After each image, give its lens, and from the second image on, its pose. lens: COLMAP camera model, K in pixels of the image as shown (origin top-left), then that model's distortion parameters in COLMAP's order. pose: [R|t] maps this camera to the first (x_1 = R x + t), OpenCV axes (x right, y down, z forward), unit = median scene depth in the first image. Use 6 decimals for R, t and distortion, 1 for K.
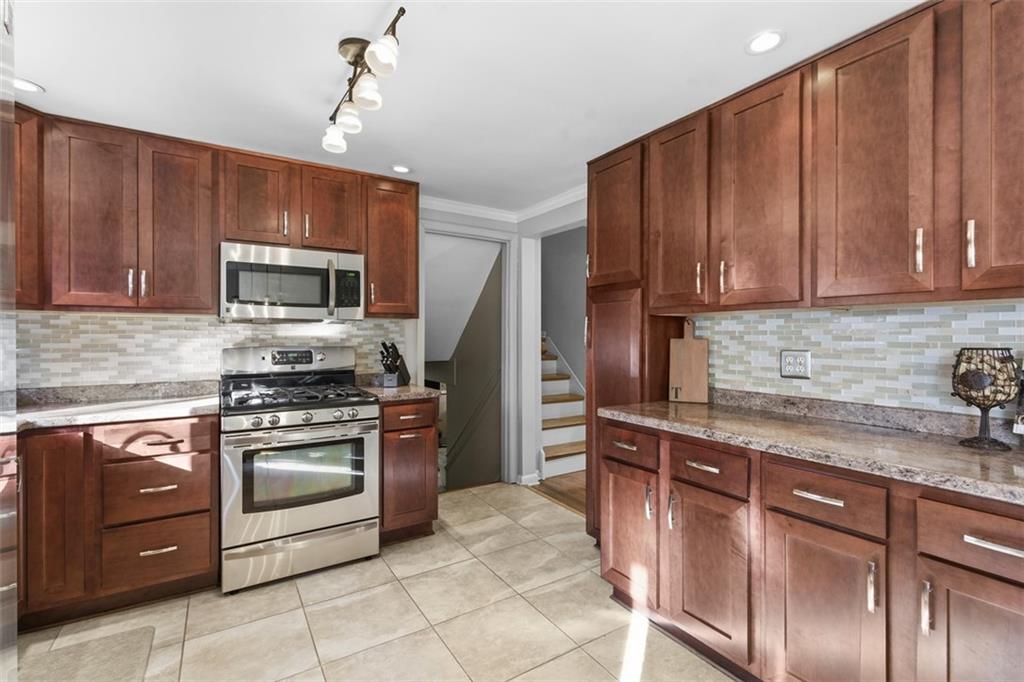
lens RADIAL K [[463.8, 0, 515.0], [0, 463.8, 337.8], [0, 0, 1]] dist [-0.000989, 0.000370]
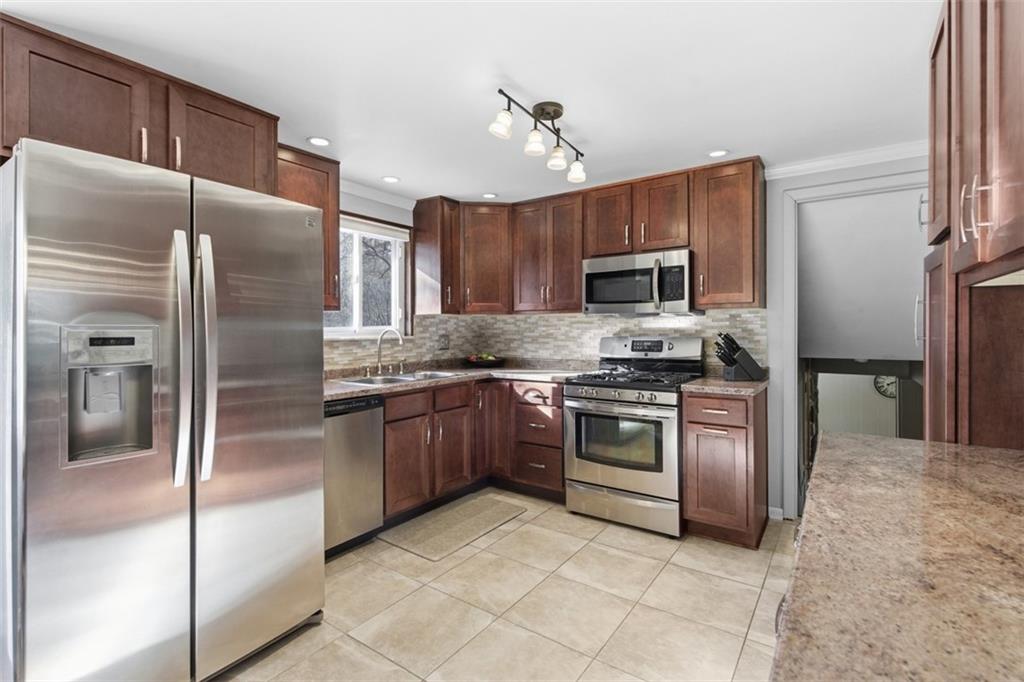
lens RADIAL K [[463.8, 0, 509.1], [0, 463.8, 331.9], [0, 0, 1]] dist [-0.000989, 0.000370]
pose [[0.382673, 0.002149, -0.923881, 0.533013], [0.000134, 0.999997, 0.002382, 0.004607], [0.923884, -0.001035, 0.382672, 0.259882]]
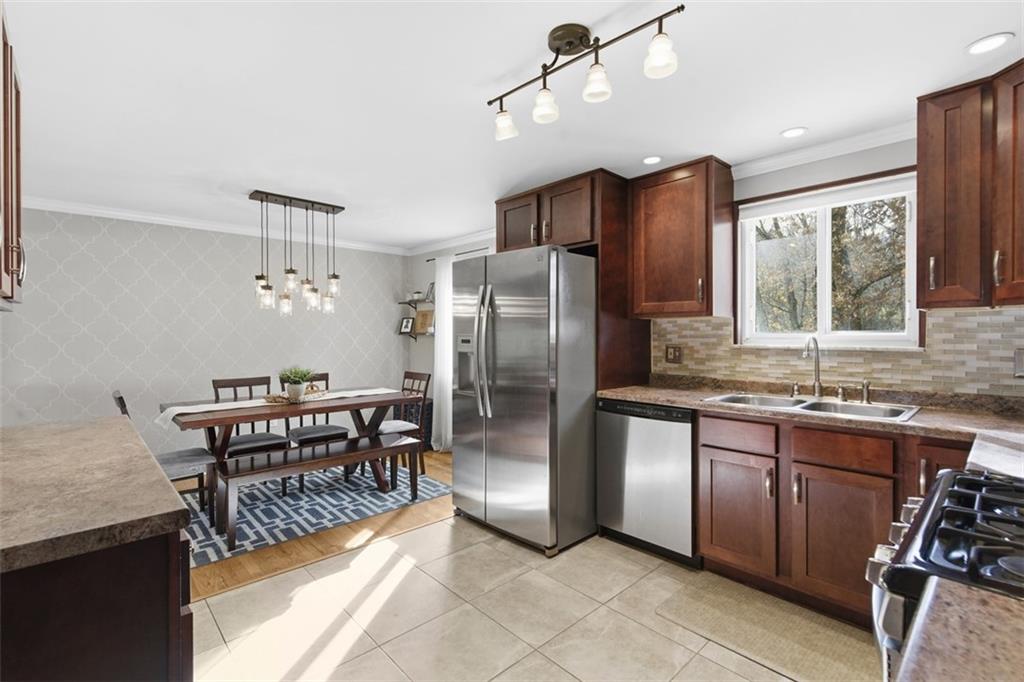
lens RADIAL K [[463.8, 0, 523.2], [0, 463.8, 339.2], [0, 0, 1]] dist [-0.000989, 0.000370]
pose [[-0.977692, -0.000617, -0.210042, -0.026950], [-0.003576, 0.999900, 0.013709, -0.003738], [0.210013, 0.014154, -0.977596, 1.239916]]
